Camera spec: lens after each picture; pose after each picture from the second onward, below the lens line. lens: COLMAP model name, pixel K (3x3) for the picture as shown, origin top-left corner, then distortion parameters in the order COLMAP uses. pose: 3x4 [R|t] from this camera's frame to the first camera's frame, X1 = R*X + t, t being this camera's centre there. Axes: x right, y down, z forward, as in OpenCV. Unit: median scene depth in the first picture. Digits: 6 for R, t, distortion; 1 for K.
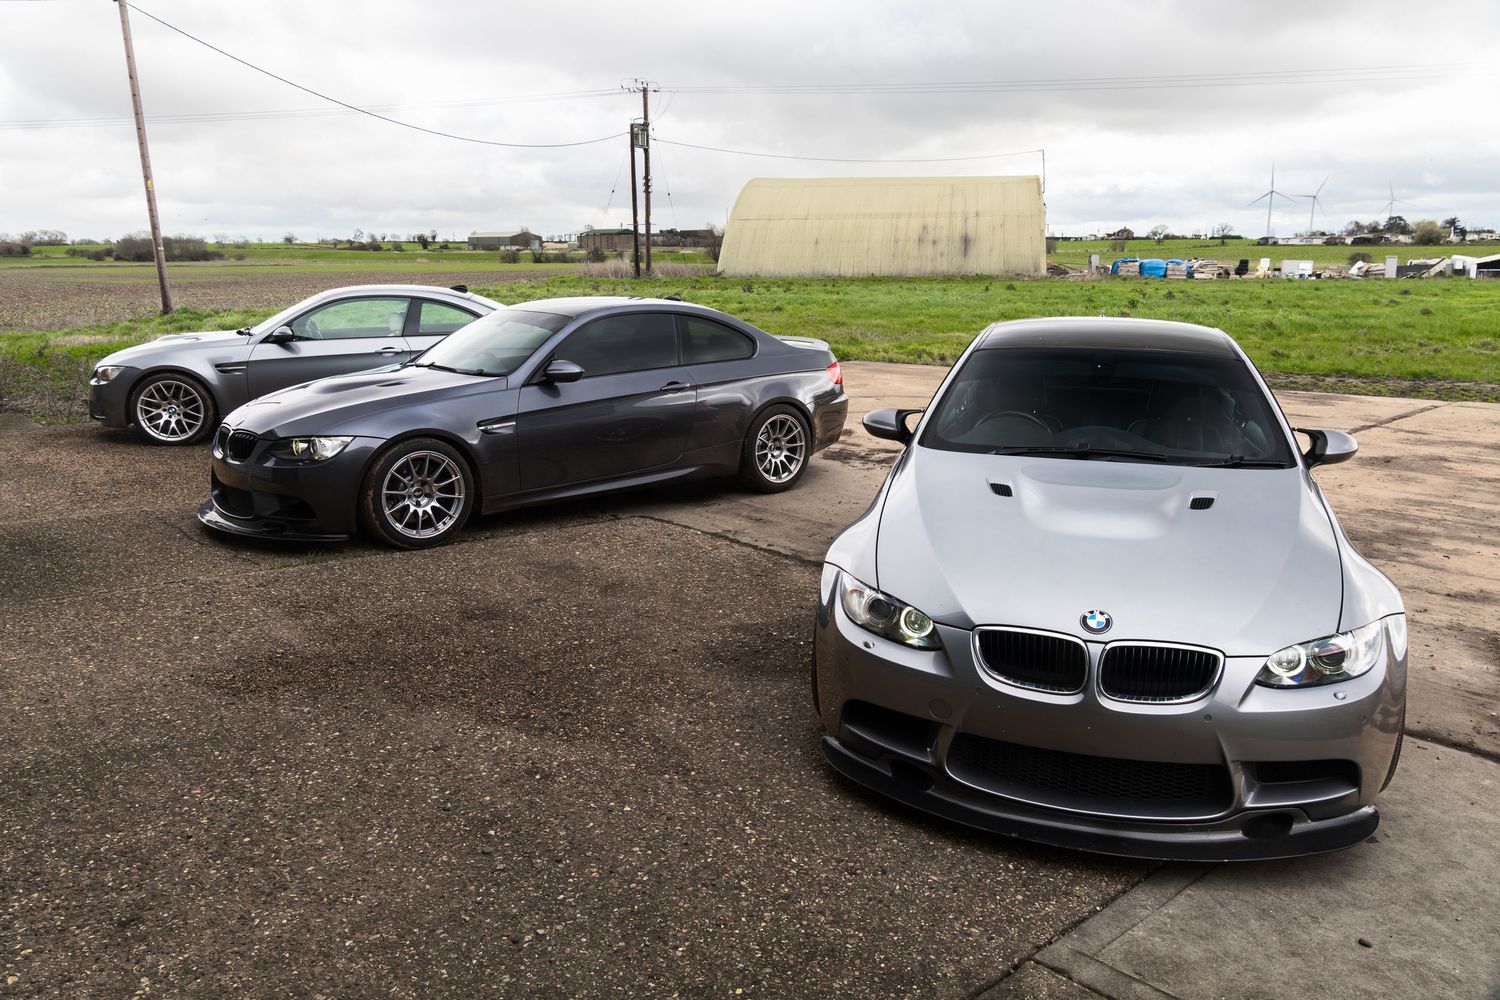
lens RADIAL K [[1076.5, 0, 744.2], [0, 1076.5, 503.4], [0, 0, 1]] dist [-0.012049, 0.010609]
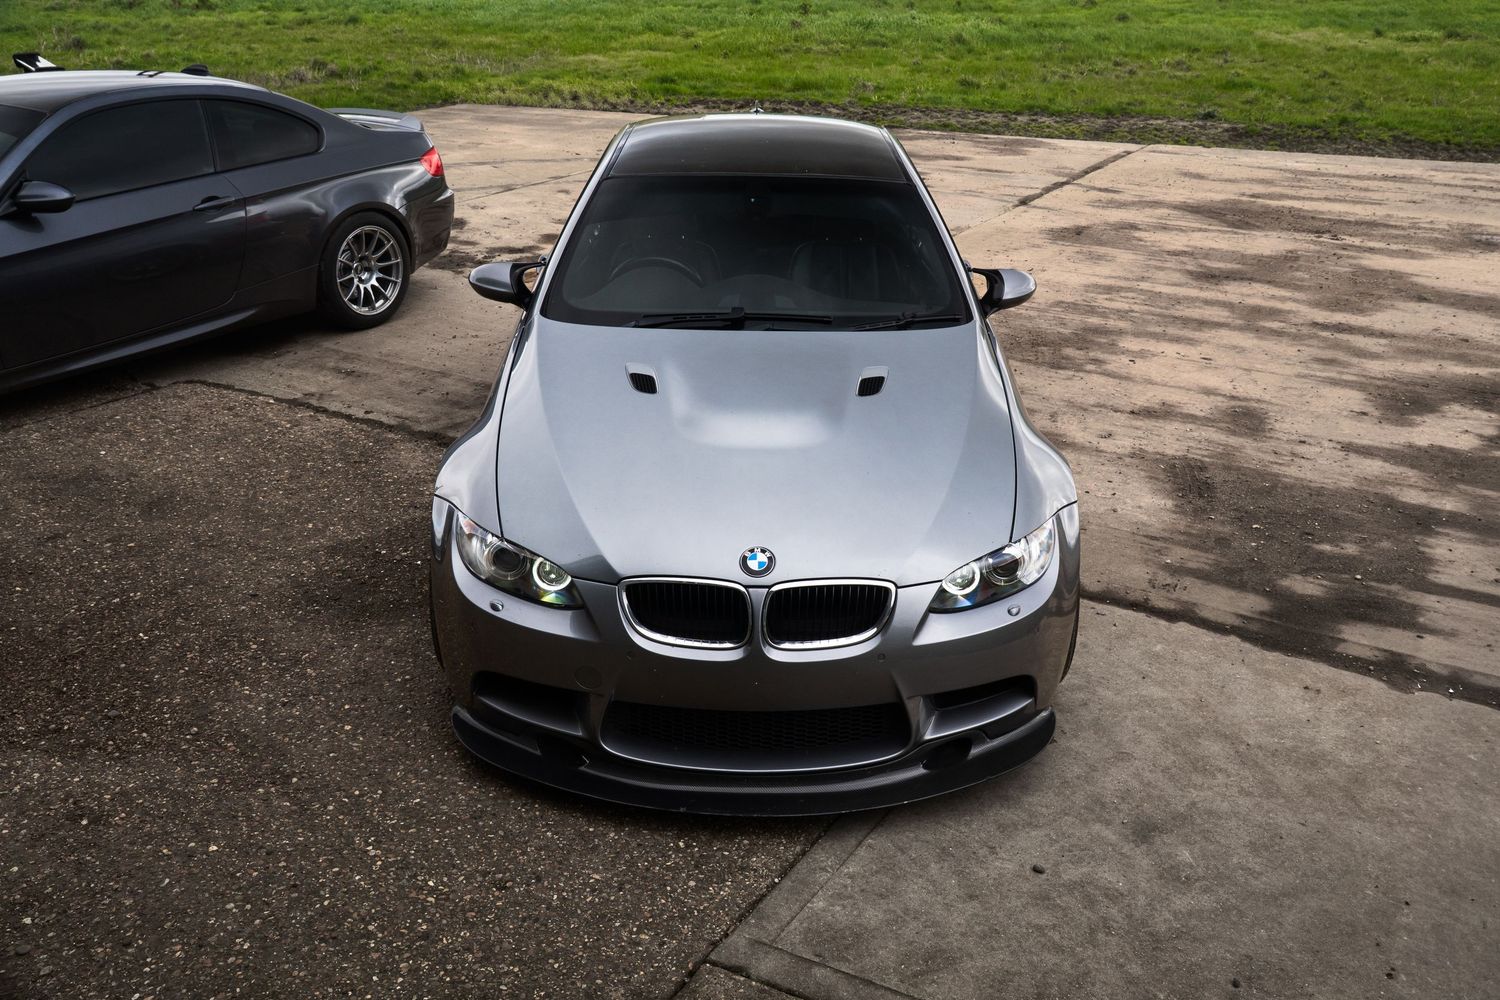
lens RADIAL K [[1351.1, 0, 750.0], [0, 1351.1, 500.0], [0, 0, 1]] dist [-0.087459, 0.184932]
pose [[0.954974, -0.110365, 0.275397, 0.024726], [0.058924, 0.980299, 0.188527, -0.121950], [-0.290778, -0.163811, 0.942663, -0.008683]]
